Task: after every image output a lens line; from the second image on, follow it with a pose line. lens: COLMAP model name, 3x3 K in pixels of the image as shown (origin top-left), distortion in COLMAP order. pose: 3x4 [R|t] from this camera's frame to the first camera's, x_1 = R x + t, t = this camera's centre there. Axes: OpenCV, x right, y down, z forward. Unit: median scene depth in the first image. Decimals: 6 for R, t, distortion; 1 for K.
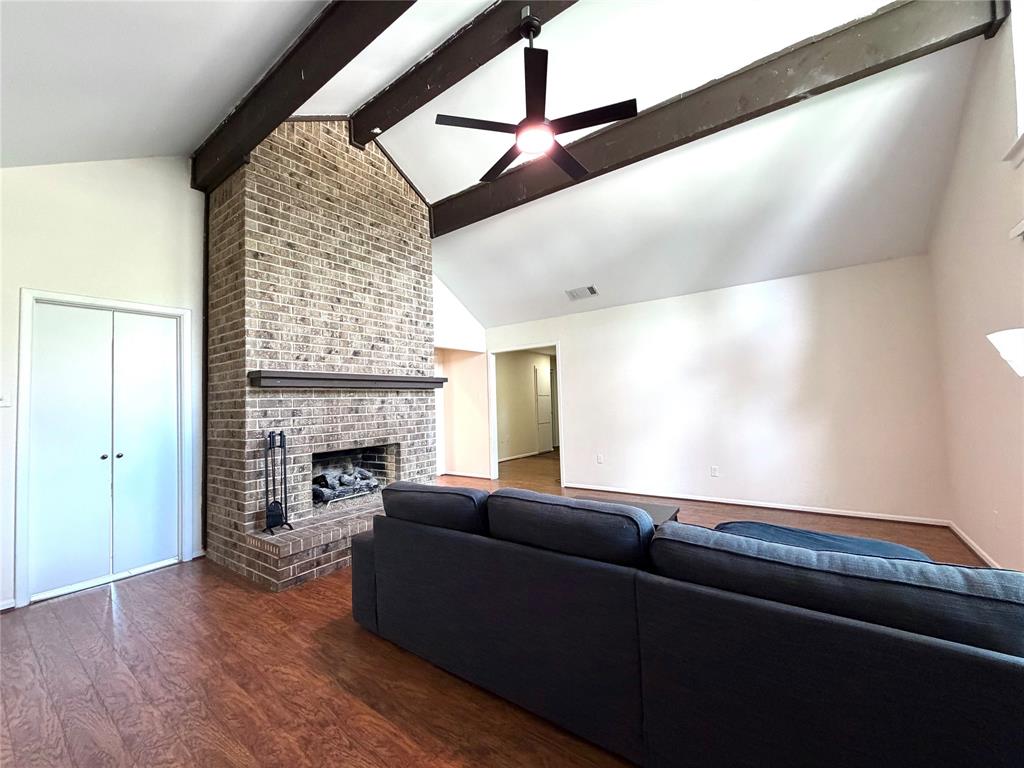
lens RADIAL K [[409.6, 0, 510.6], [0, 409.6, 383.0], [0, 0, 1]] dist [0.000597, -0.000168]
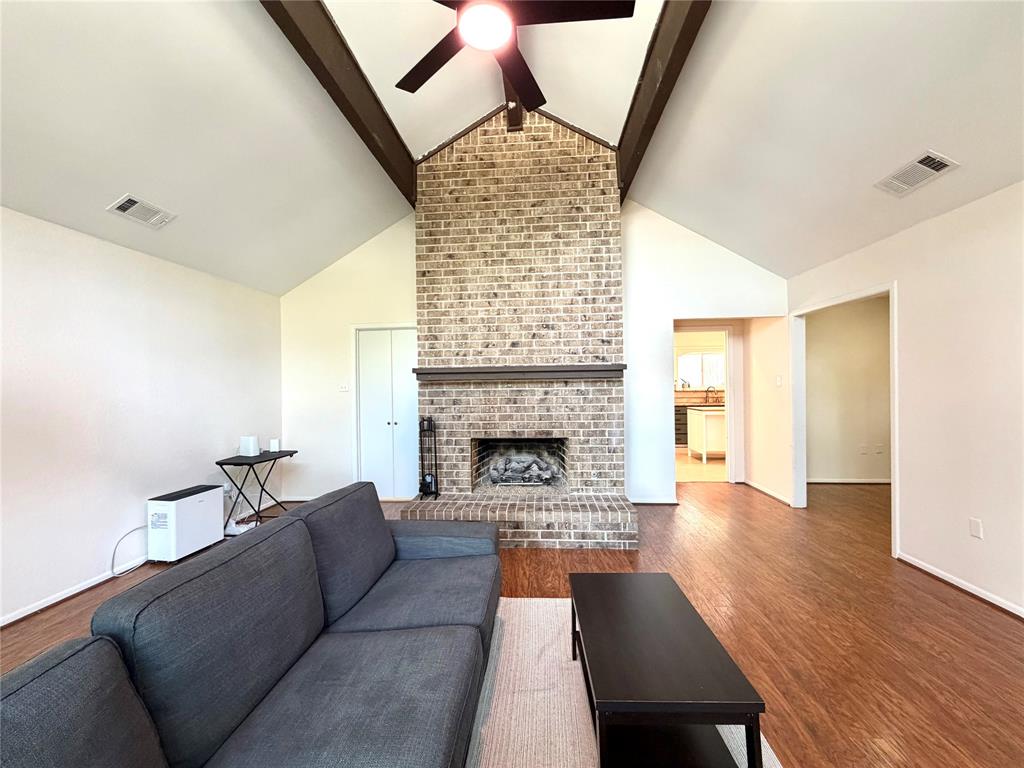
lens RADIAL K [[409.6, 0, 512.3], [0, 409.6, 382.6], [0, 0, 1]] dist [0.000597, -0.000168]
pose [[0.521296, 0.022358, -0.853083, 0.468811], [0.039272, 0.997969, 0.050153, -0.029056], [0.852472, -0.059647, 0.519359, 0.460128]]
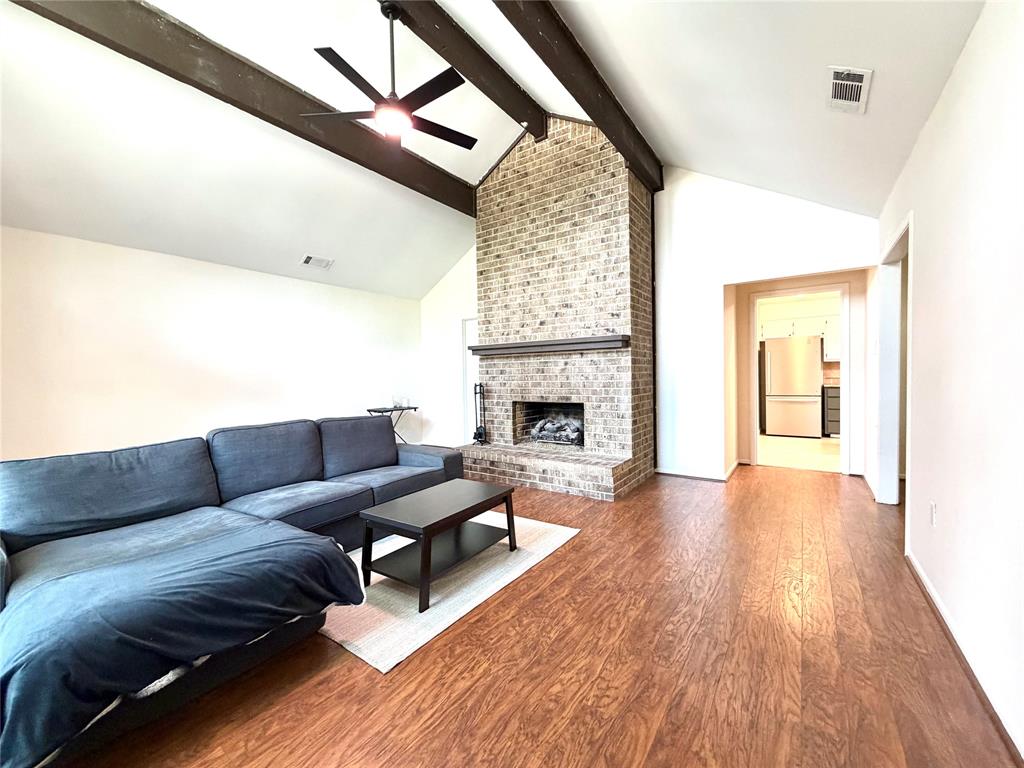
lens RADIAL K [[409.6, 0, 509.9], [0, 409.6, 382.1], [0, 0, 1]] dist [0.000597, -0.000168]
pose [[0.003281, 0.049617, -0.998763, 0.805833], [0.066774, 0.996528, 0.049725, 0.032410], [0.997763, -0.066855, -0.000044, 0.878220]]
